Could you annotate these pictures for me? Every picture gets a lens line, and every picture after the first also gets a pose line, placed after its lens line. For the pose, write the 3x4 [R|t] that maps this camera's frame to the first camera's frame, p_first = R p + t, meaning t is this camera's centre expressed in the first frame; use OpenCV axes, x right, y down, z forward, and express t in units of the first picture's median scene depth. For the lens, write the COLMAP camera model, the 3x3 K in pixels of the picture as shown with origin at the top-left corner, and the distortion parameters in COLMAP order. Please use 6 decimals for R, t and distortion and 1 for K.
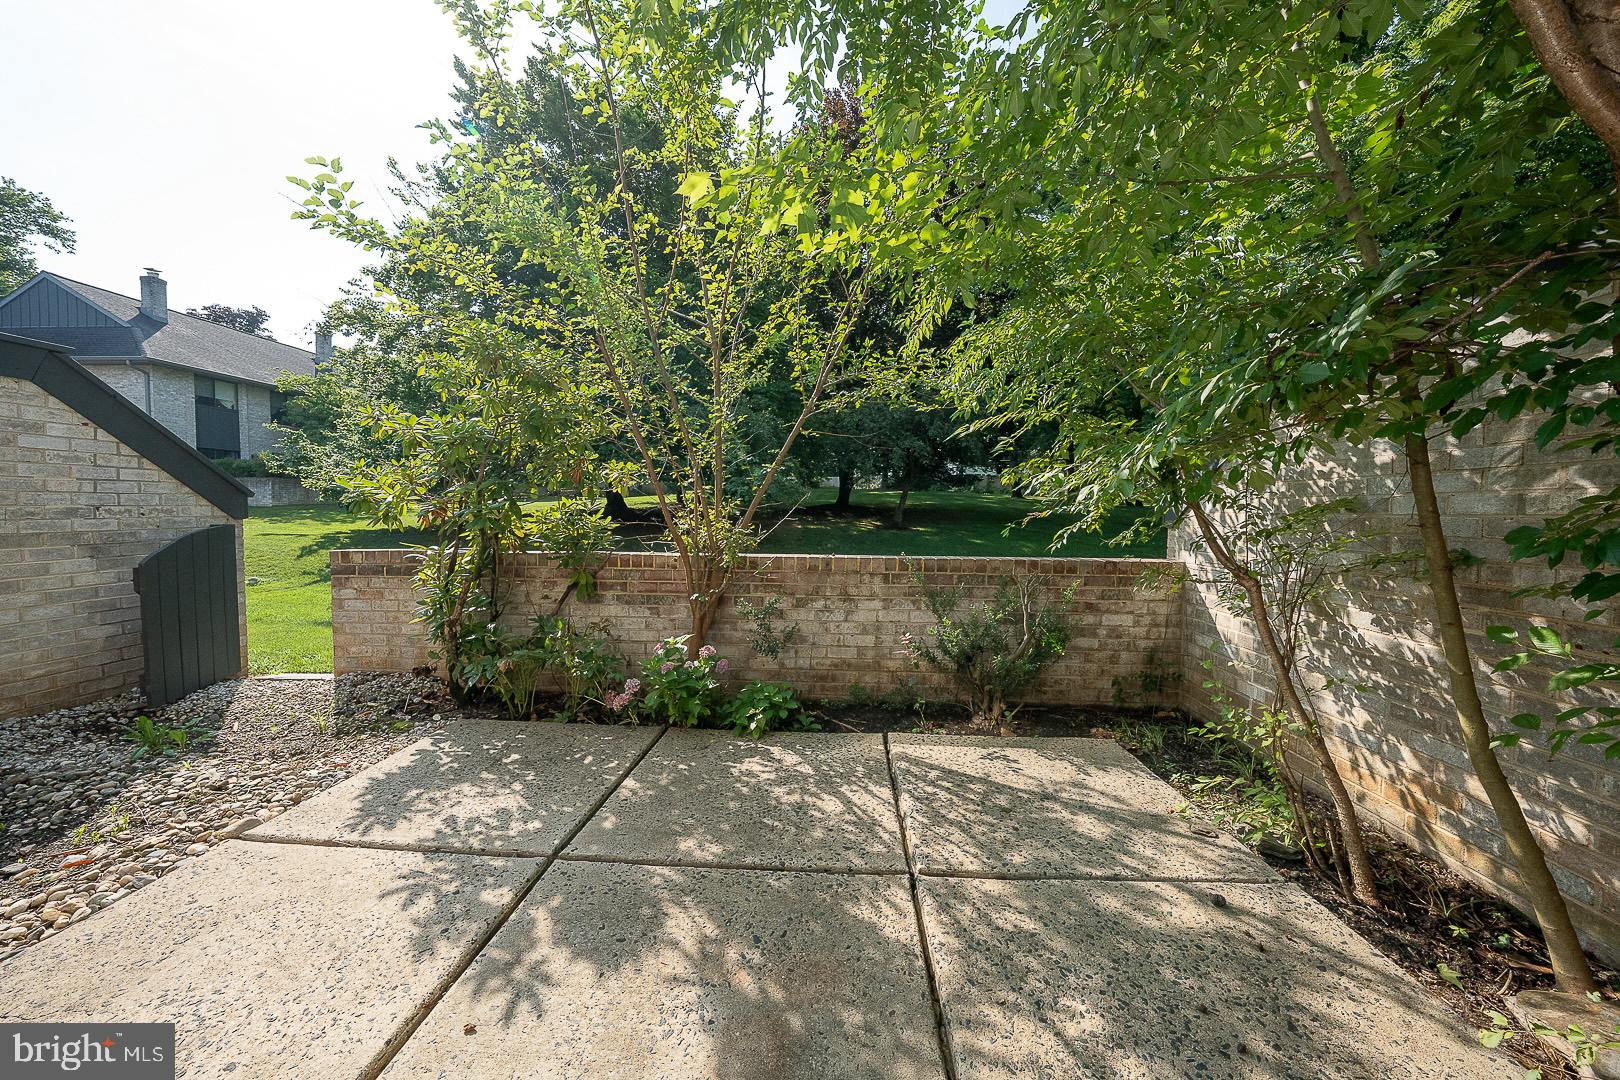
lens RADIAL K [[557.9, 0, 810.7], [0, 557.9, 533.4], [0, 0, 1]] dist [-0.023546, 0.003194]
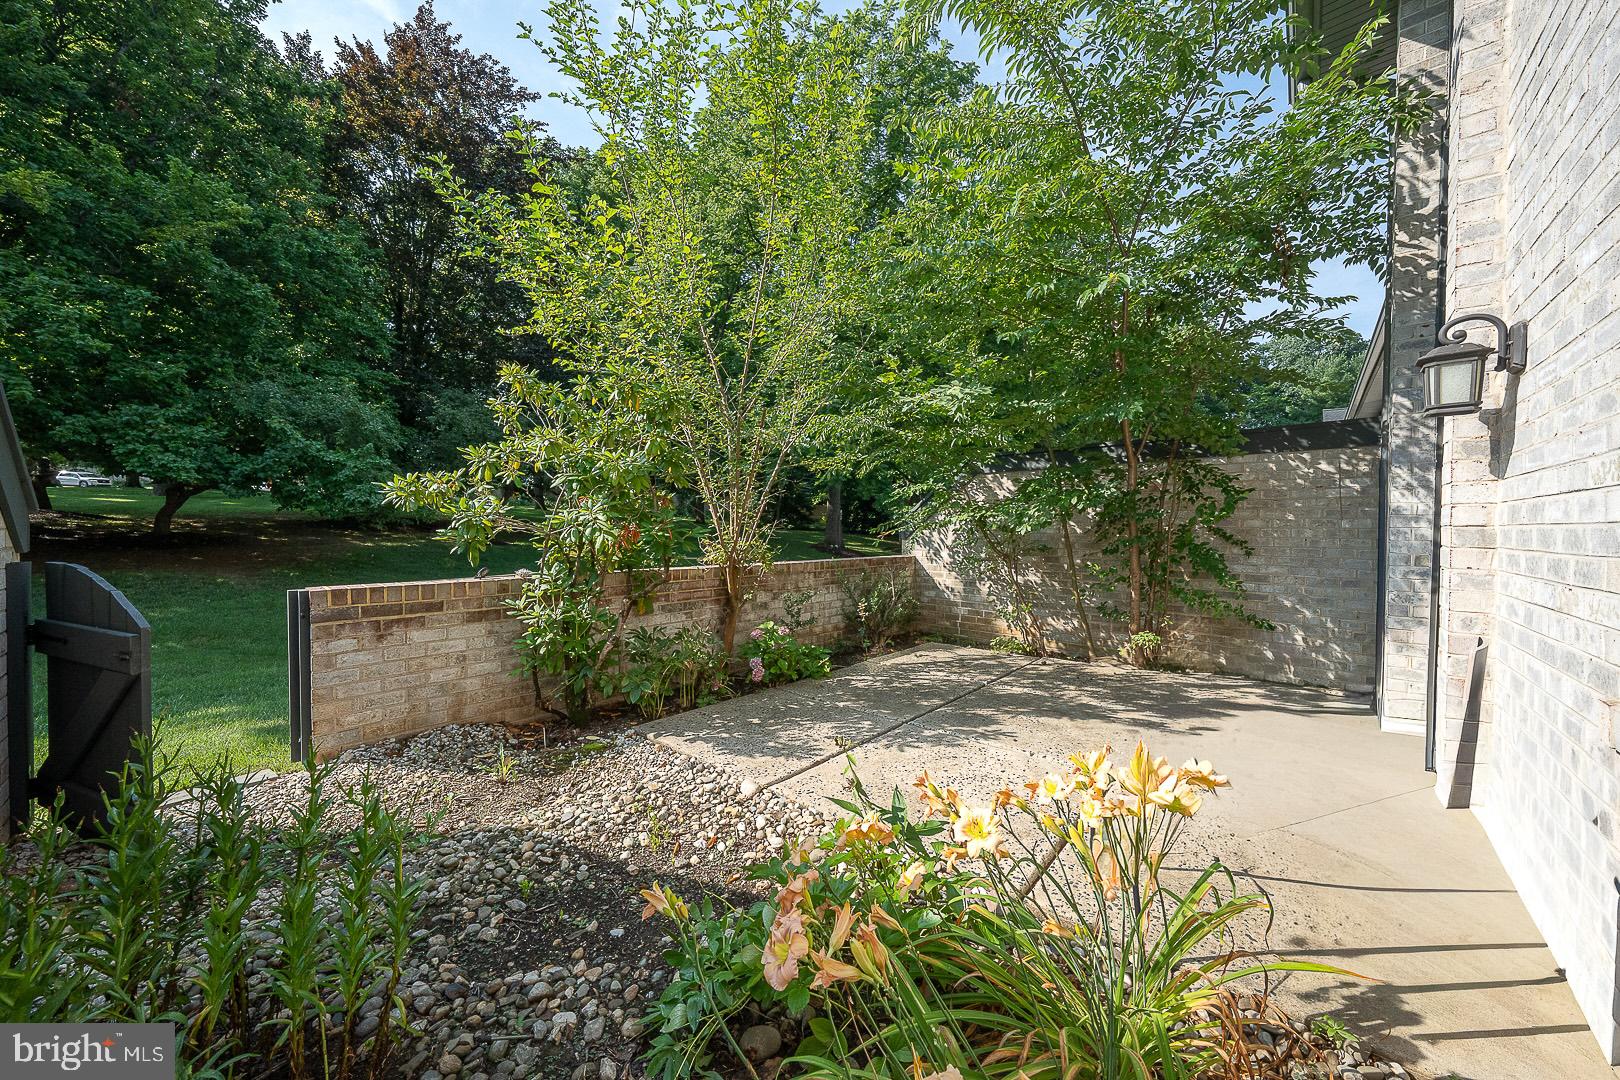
lens RADIAL K [[557.9, 0, 811.7], [0, 557.9, 530.8], [0, 0, 1]] dist [-0.023546, 0.003194]
pose [[0.627676, -0.007686, 0.778437, -1.508623], [0.025860, 0.999605, -0.010982, -0.034180], [-0.778045, 0.027024, 0.627627, 0.035694]]
